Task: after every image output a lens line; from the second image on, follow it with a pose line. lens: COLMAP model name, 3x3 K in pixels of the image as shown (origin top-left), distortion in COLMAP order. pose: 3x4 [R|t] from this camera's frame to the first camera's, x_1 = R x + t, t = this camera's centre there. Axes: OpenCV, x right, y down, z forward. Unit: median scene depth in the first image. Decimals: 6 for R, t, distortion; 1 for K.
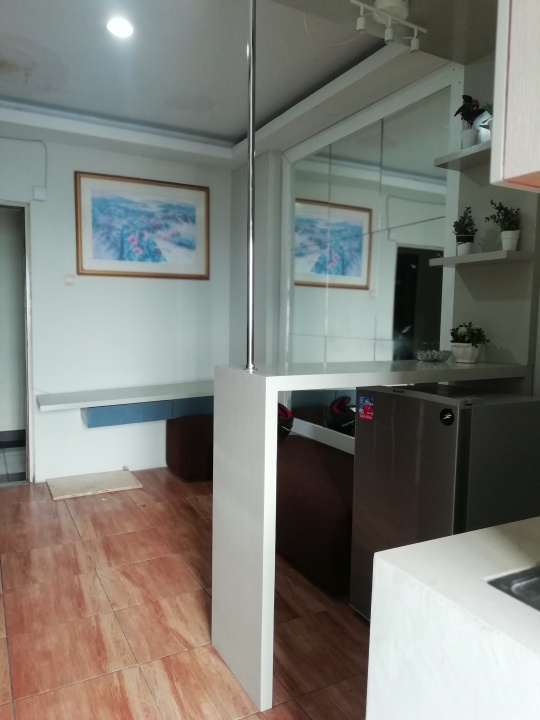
lens RADIAL K [[546.0, 0, 272.3], [0, 546.0, 361.4], [0, 0, 1]] dist [0.041879, -0.024484]
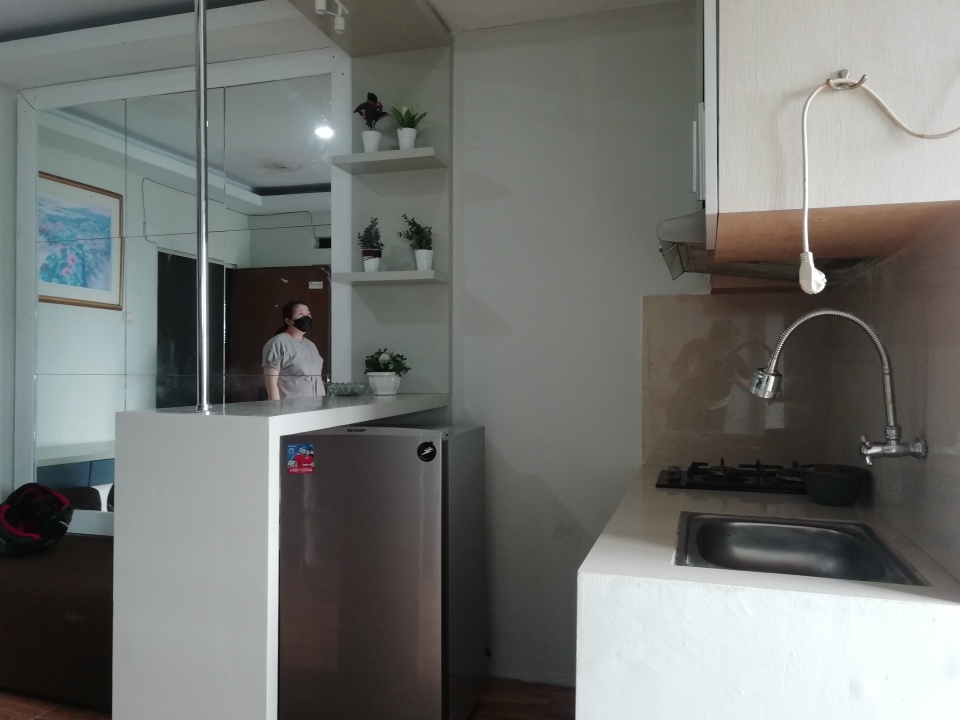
lens RADIAL K [[728.0, 0, 483.2], [0, 728.0, 358.0], [0, 0, 1]] dist [0.041879, -0.024484]
pose [[0.704474, -0.012479, 0.709620, -0.211827], [0.067979, 0.996435, -0.049963, 0.007245], [-0.706467, 0.083437, 0.702811, 0.047475]]
